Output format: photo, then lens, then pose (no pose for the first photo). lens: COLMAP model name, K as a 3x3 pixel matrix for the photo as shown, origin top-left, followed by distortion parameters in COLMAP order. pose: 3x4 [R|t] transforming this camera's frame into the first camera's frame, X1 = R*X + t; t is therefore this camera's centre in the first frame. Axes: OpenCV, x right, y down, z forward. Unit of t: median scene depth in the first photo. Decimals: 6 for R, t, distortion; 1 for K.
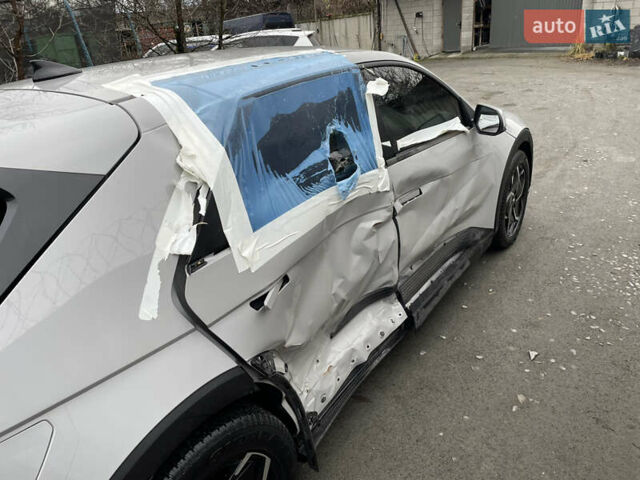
lens RADIAL K [[483.0, 0, 318.6], [0, 483.0, 238.3], [0, 0, 1]] dist [0.091392, -0.114416]
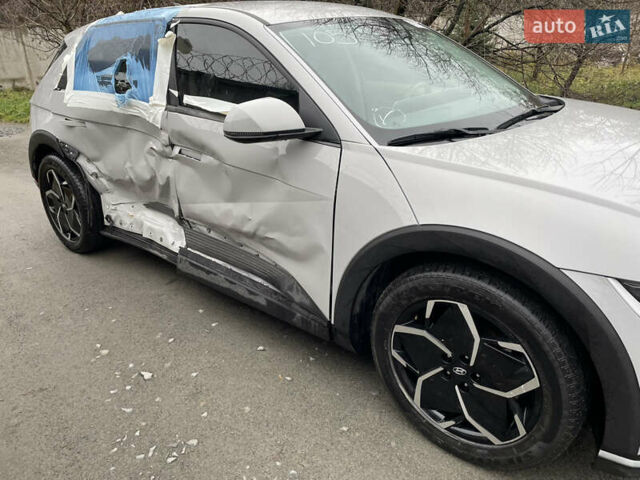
lens RADIAL K [[483.0, 0, 318.6], [0, 483.0, 238.3], [0, 0, 1]] dist [0.091392, -0.114416]
pose [[-0.104351, 0.466708, -0.878234, 1.213538], [-0.359428, 0.805672, 0.470854, -0.554504], [0.927320, 0.364796, 0.083675, 1.284053]]
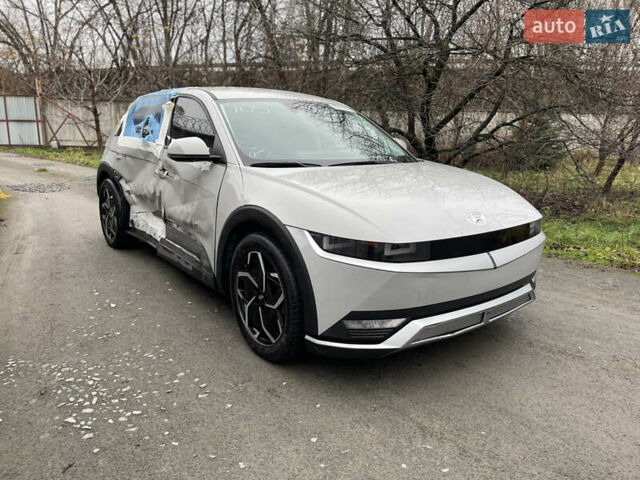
lens RADIAL K [[483.0, 0, 318.6], [0, 483.0, 238.3], [0, 0, 1]] dist [0.091392, -0.114416]
pose [[-0.312753, 0.294857, -0.902909, 1.652256], [-0.379307, 0.832738, 0.403328, -0.794799], [0.870811, 0.468622, -0.148600, 1.855831]]
